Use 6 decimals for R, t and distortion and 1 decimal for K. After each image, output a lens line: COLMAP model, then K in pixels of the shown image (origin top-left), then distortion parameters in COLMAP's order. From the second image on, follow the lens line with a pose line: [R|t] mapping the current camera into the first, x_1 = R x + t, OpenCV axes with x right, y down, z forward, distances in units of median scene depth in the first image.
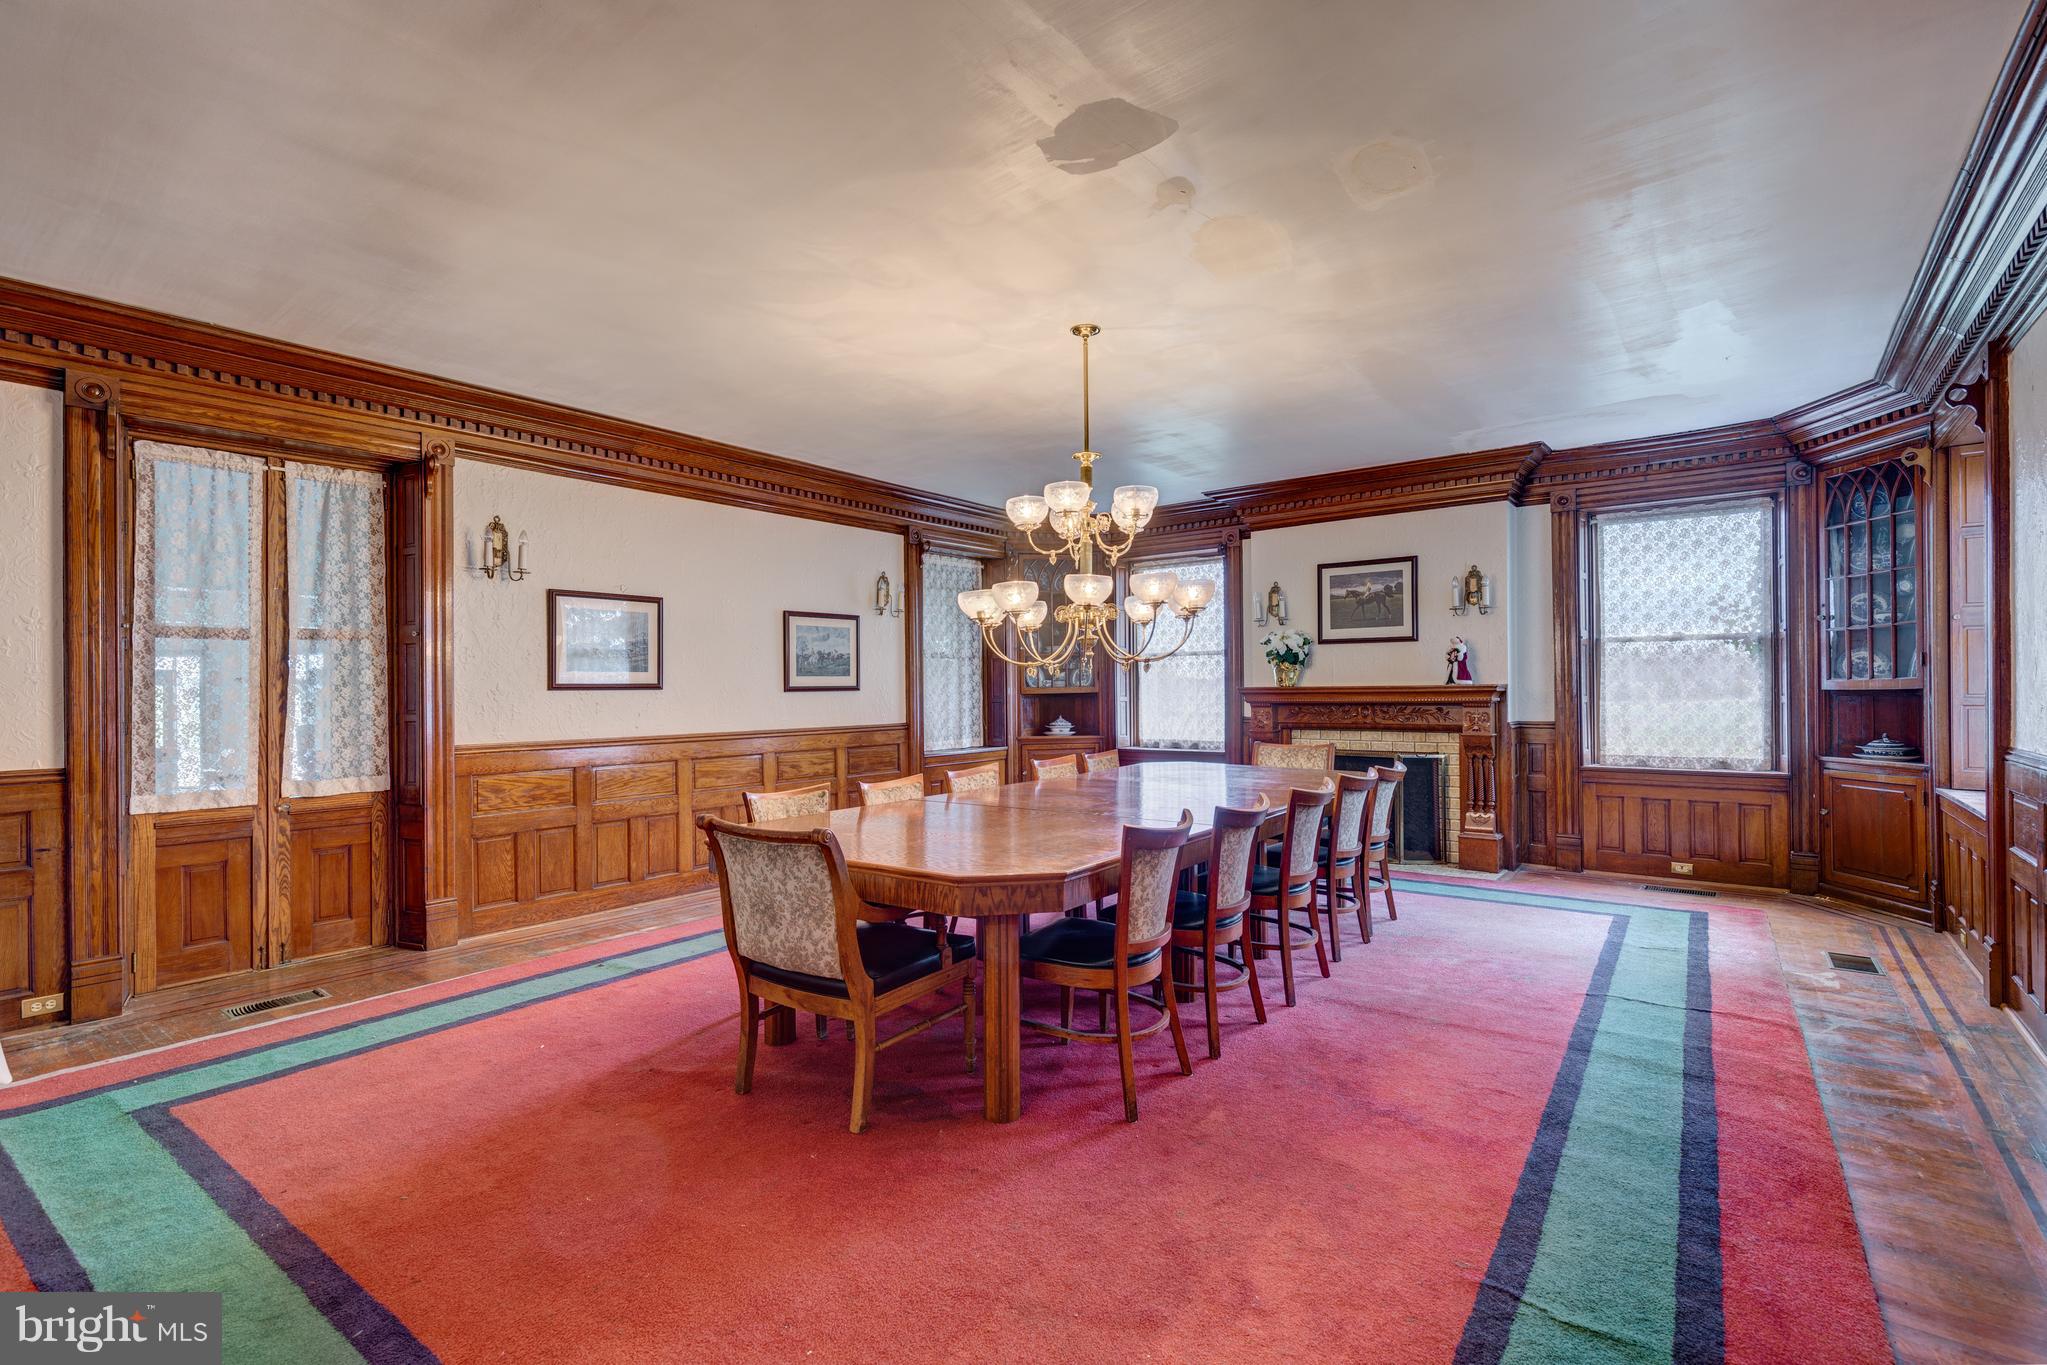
lens RADIAL K [[931.4, 0, 1023.5], [0, 931.4, 682.5], [0, 0, 1]] dist [0.002128, 0.000042]
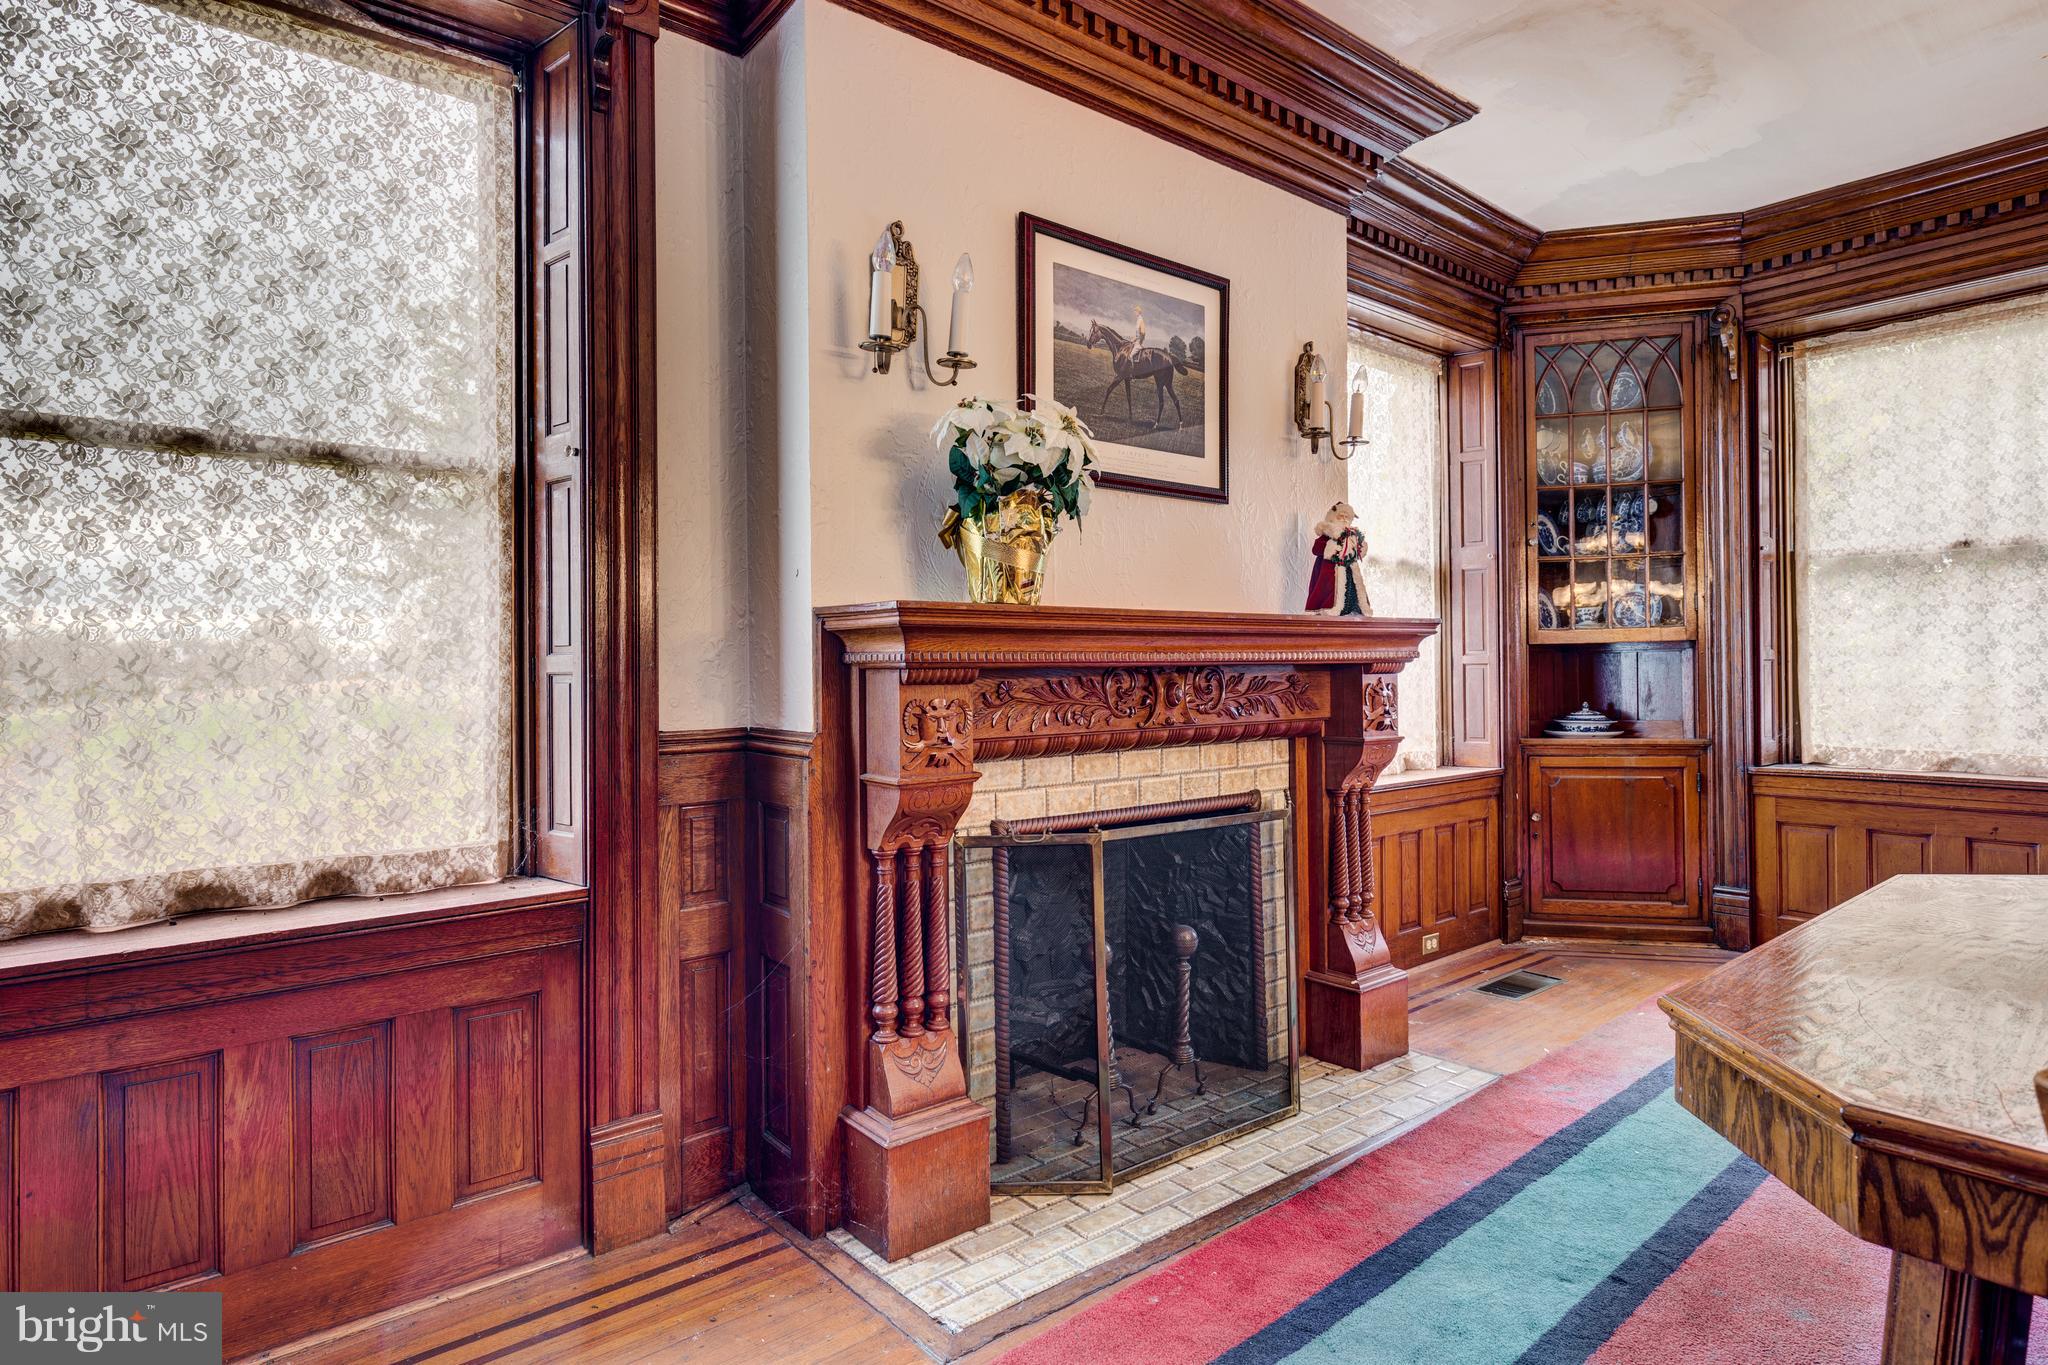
lens RADIAL K [[1118.4, 0, 1024.0], [0, 1118.4, 682.5], [0, 0, 1]] dist [-0.000988, 0.000006]
pose [[0.217016, 0.001323, 0.976167, -0.041730], [0.006109, 0.999978, -0.002713, 0.029189], [-0.976149, 0.006552, 0.217003, 0.975653]]
